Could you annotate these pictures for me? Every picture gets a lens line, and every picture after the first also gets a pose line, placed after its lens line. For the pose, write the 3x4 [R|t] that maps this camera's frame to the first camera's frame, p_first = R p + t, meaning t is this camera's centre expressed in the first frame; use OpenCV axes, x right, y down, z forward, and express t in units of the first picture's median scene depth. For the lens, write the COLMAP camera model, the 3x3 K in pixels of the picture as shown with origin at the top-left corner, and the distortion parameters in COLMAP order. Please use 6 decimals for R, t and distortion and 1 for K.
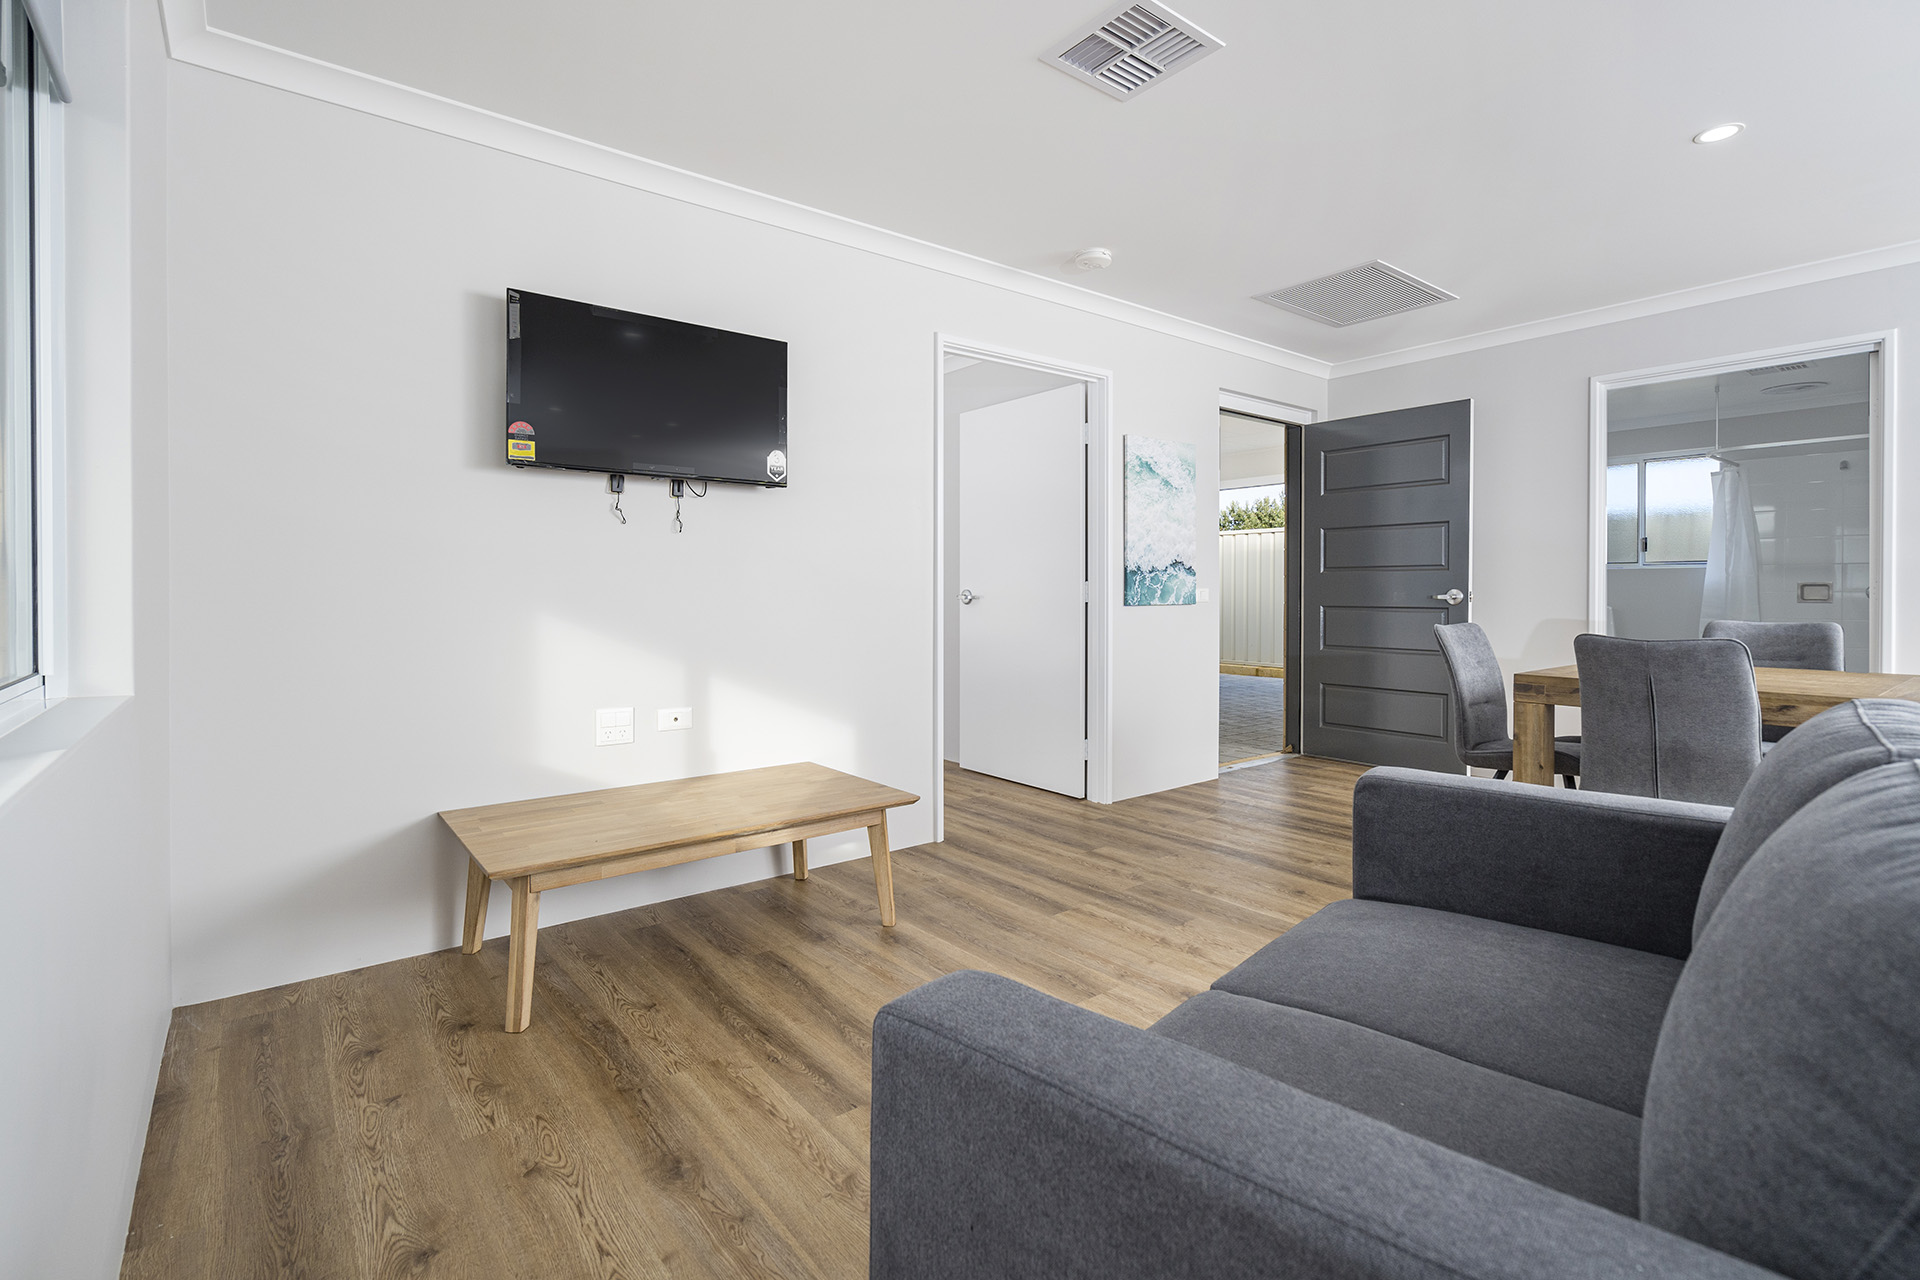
lens RADIAL K [[885.3, 0, 967.7], [0, 885.3, 593.2], [0, 0, 1]] dist [-0.001613, -0.000148]
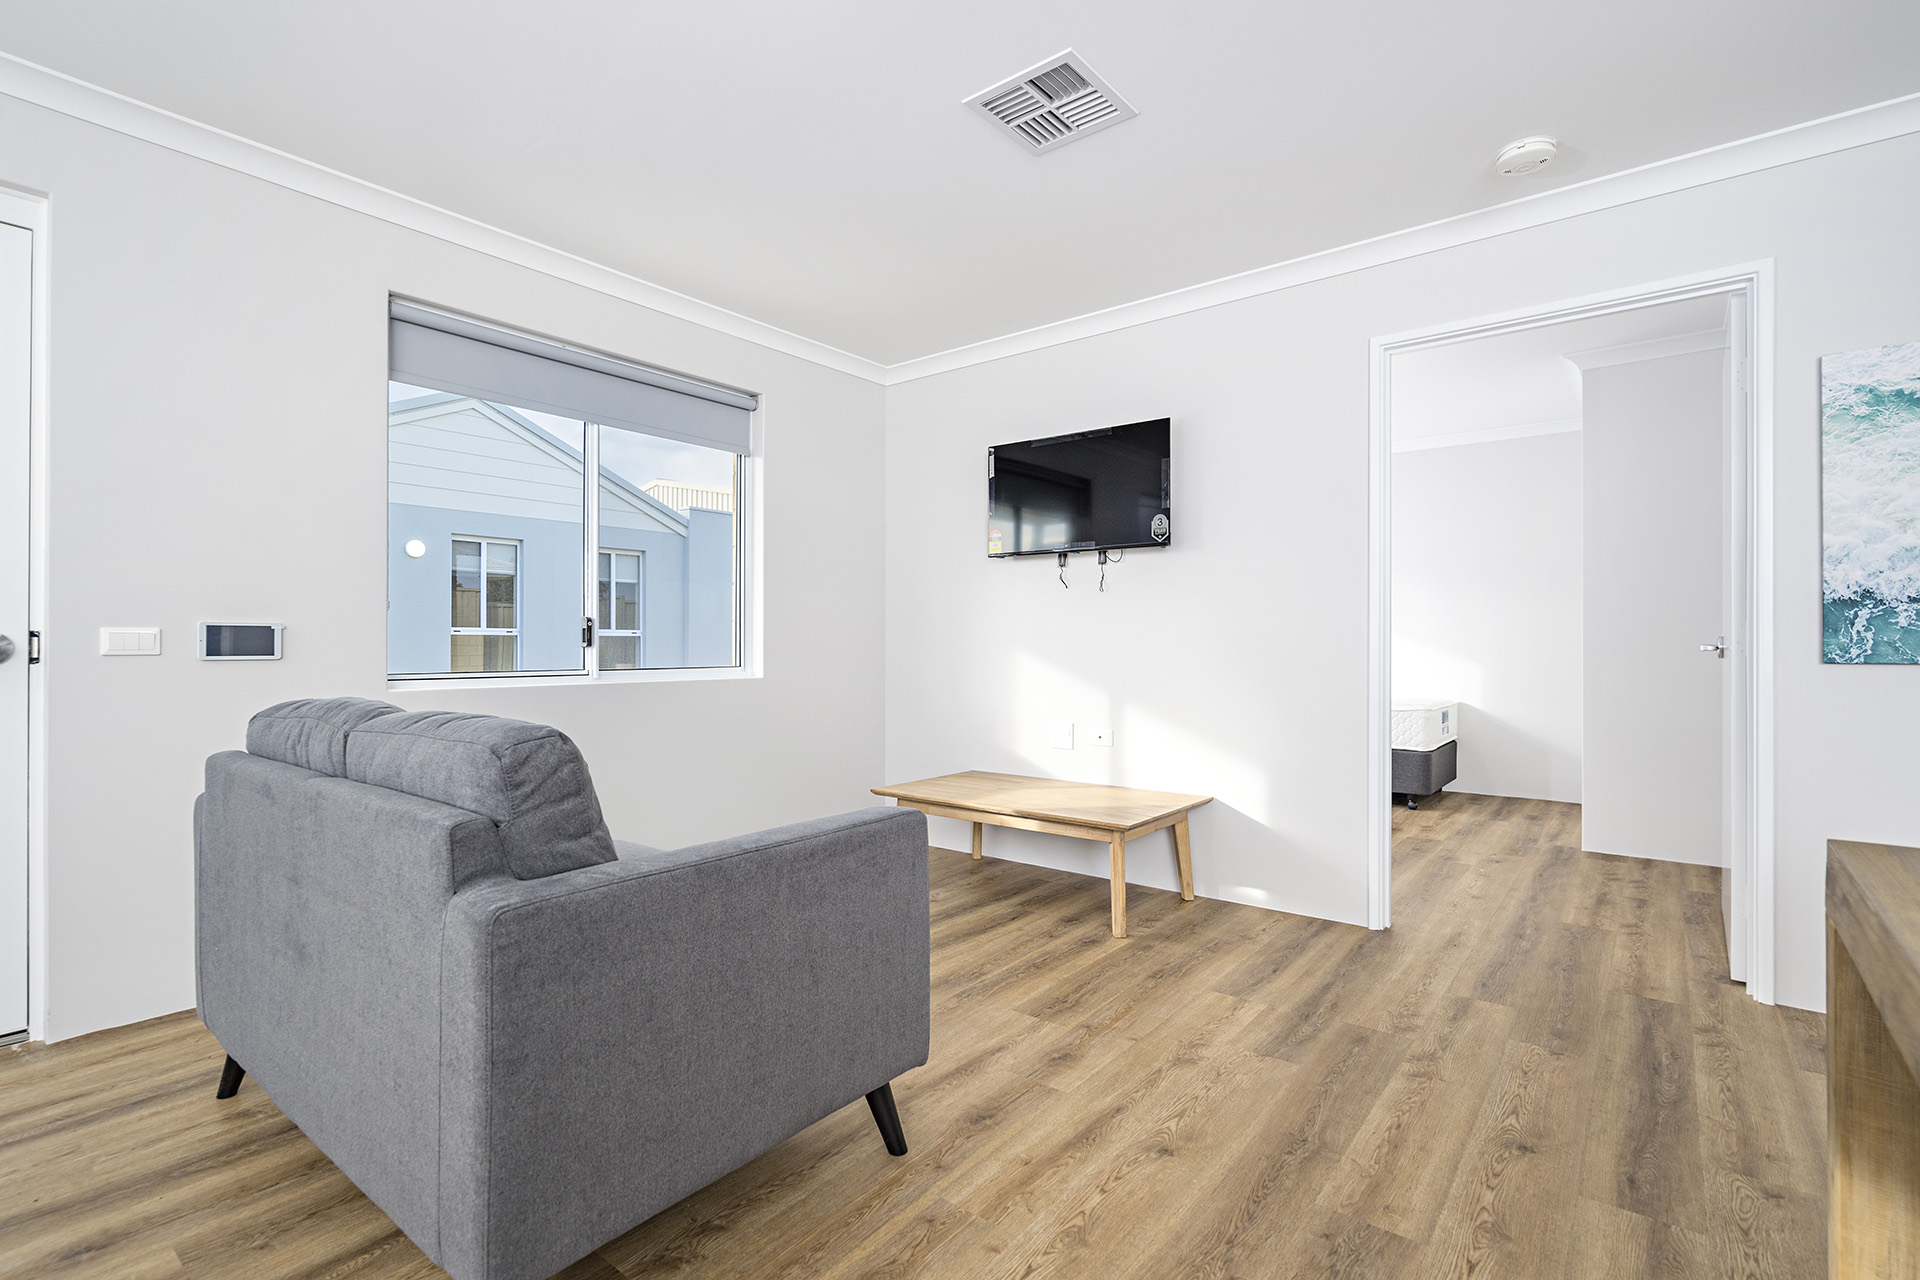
lens RADIAL K [[887.3, 0, 959.3], [0, 887.3, 633.6], [0, 0, 1]] dist [0.000414, -0.000304]
pose [[0.225146, -0.007723, -0.974295, 0.853995], [-0.004722, 0.999948, -0.009017, 0.004516], [0.974314, 0.006631, 0.225097, 0.492737]]
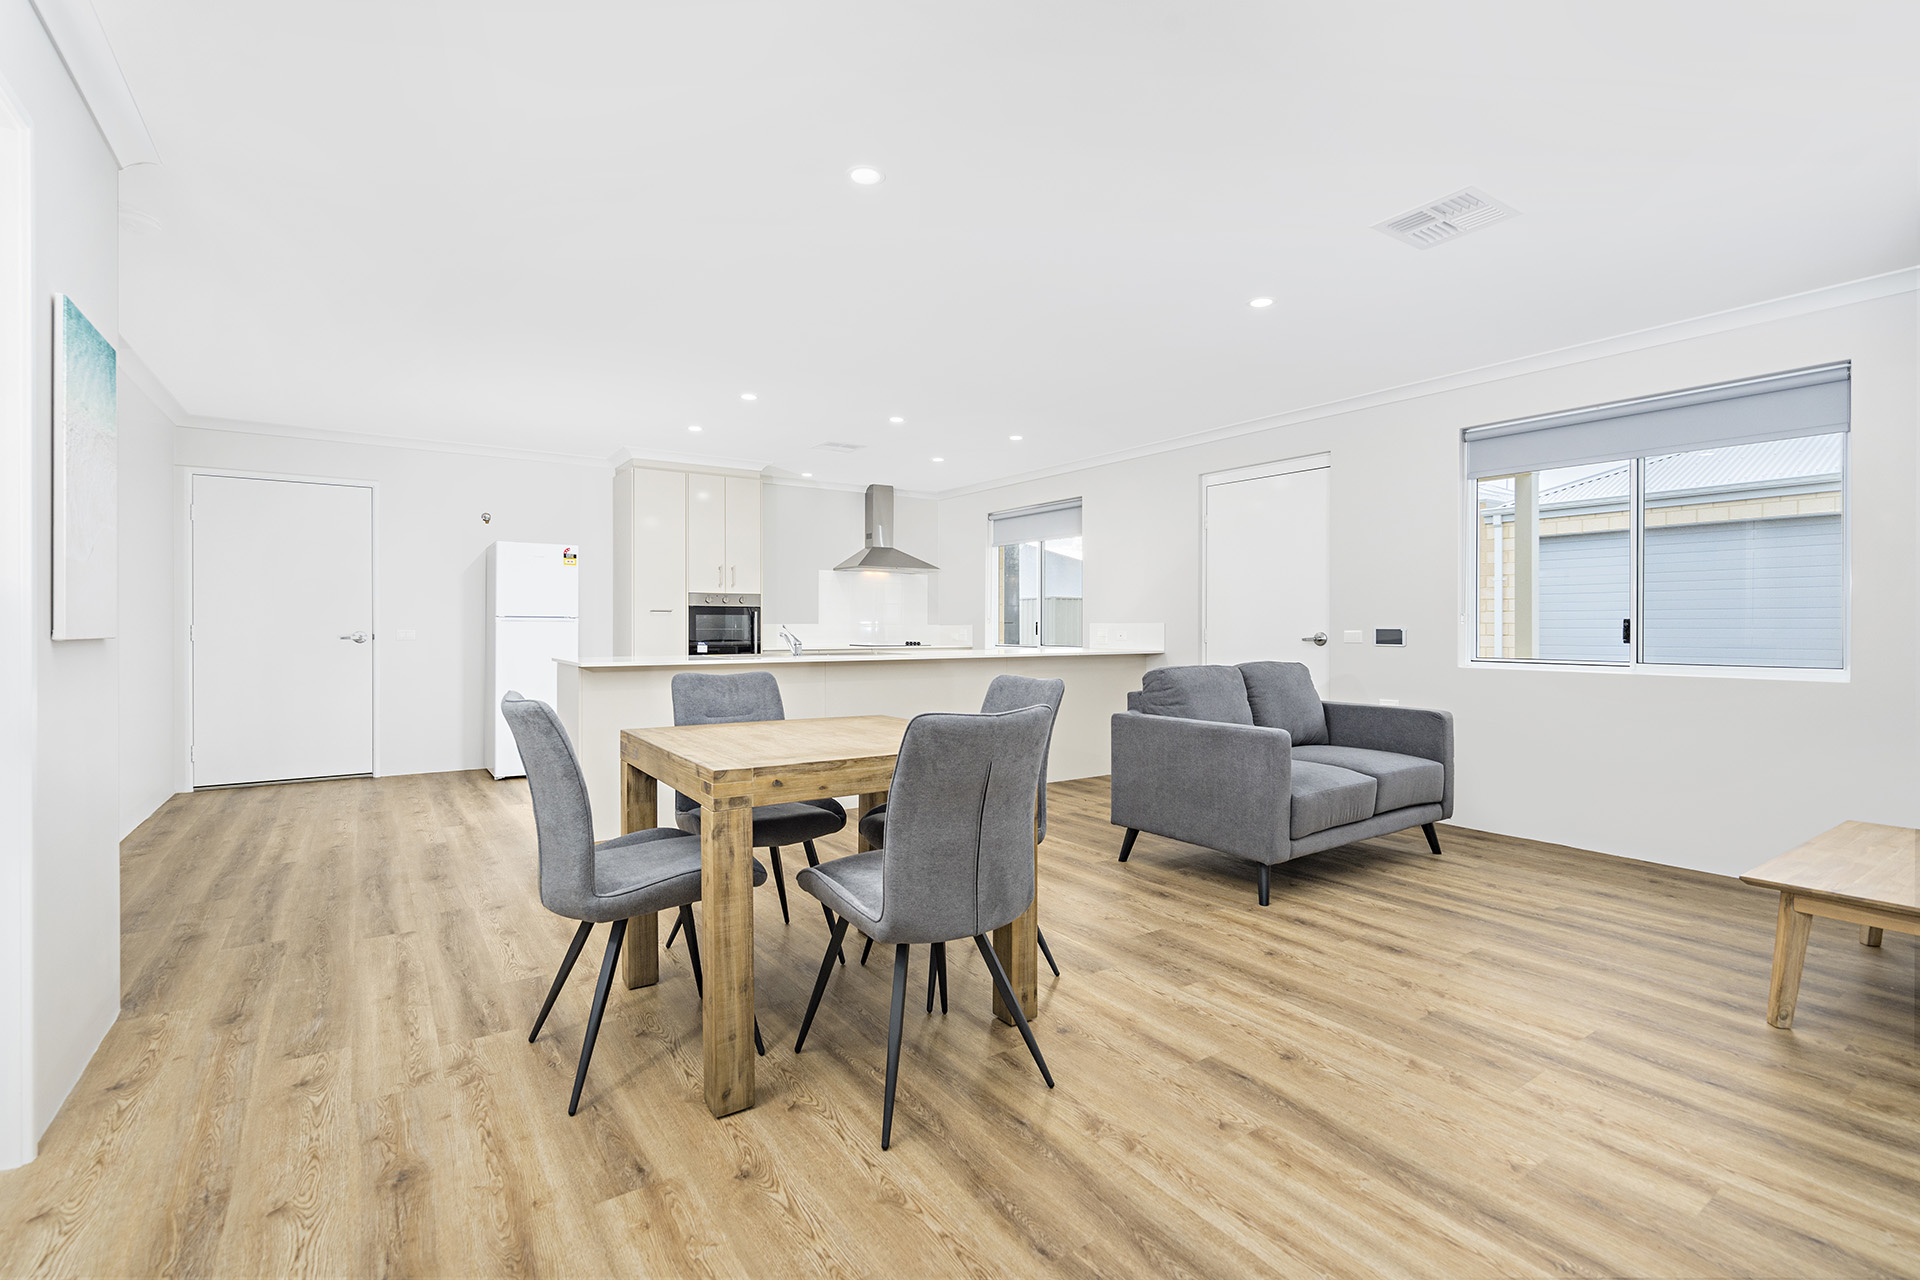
lens RADIAL K [[887.3, 0, 959.3], [0, 887.3, 633.6], [0, 0, 1]] dist [0.000414, -0.000304]
pose [[-0.997335, -0.000853, 0.072954, 0.585351], [0.000297, 0.999876, 0.015759, -0.025061], [-0.072959, 0.015739, -0.997211, 1.723613]]
